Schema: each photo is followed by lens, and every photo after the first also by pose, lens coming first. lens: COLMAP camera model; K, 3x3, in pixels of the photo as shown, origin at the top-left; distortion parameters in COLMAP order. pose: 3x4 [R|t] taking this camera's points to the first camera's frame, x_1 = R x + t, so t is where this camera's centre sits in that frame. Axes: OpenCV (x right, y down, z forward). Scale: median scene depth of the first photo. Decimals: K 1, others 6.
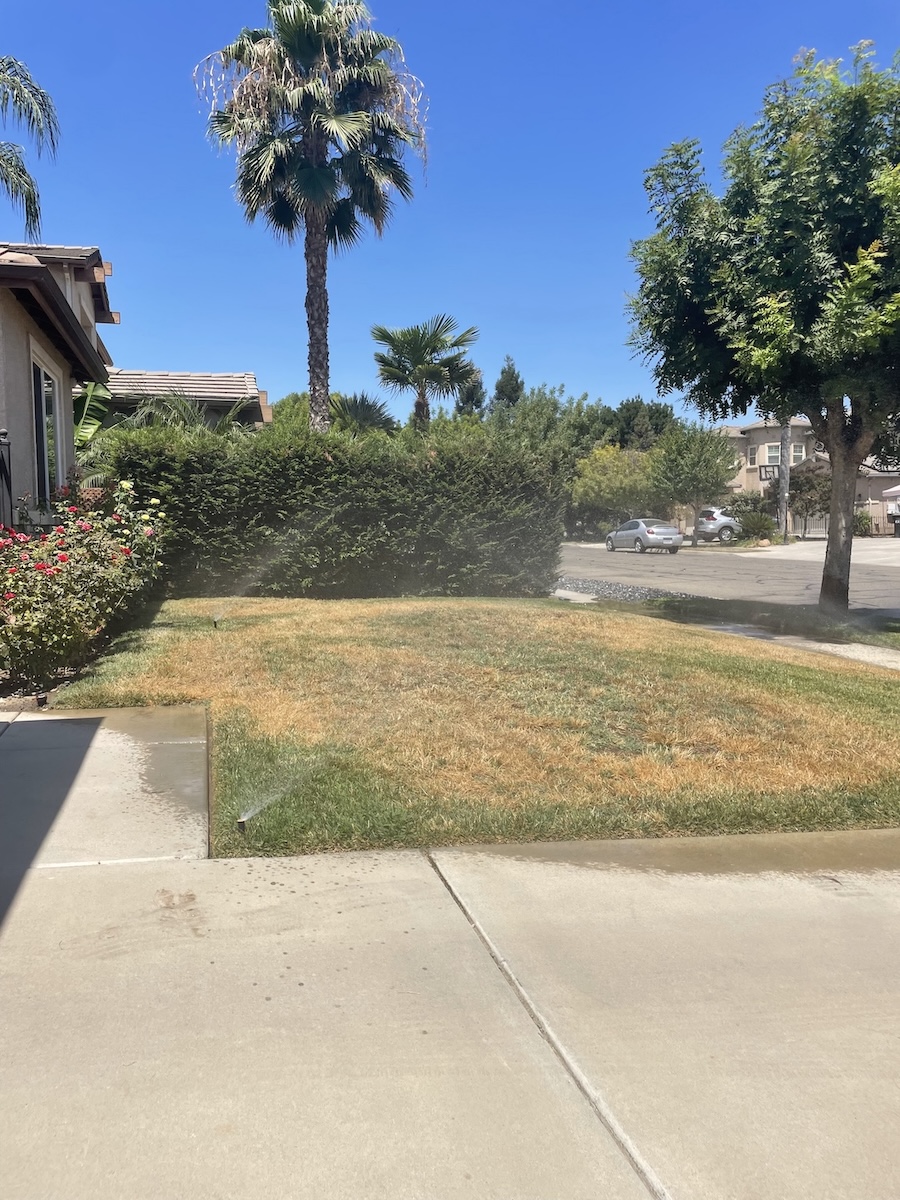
lens RADIAL K [[907.7, 0, 453.6], [0, 907.7, 598.1], [0, 0, 1]] dist [0.014808, -0.020491]
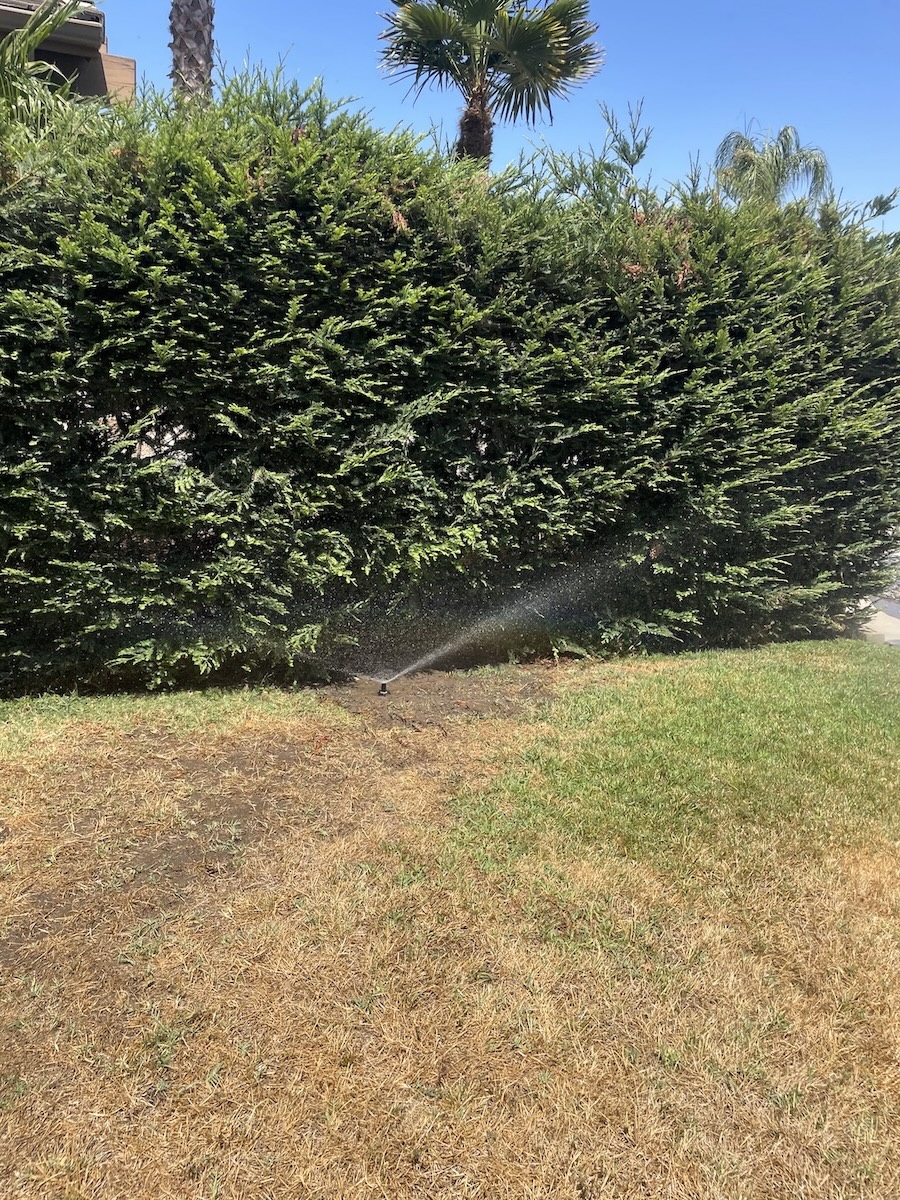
lens RADIAL K [[907.7, 0, 443.8], [0, 907.7, 605.5], [0, 0, 1]] dist [0.014808, -0.020491]
pose [[0.979244, 0.011306, 0.202367, -0.180178], [-0.052461, 0.978556, 0.199186, -0.094061], [-0.195776, -0.205668, 0.958839, 0.702508]]
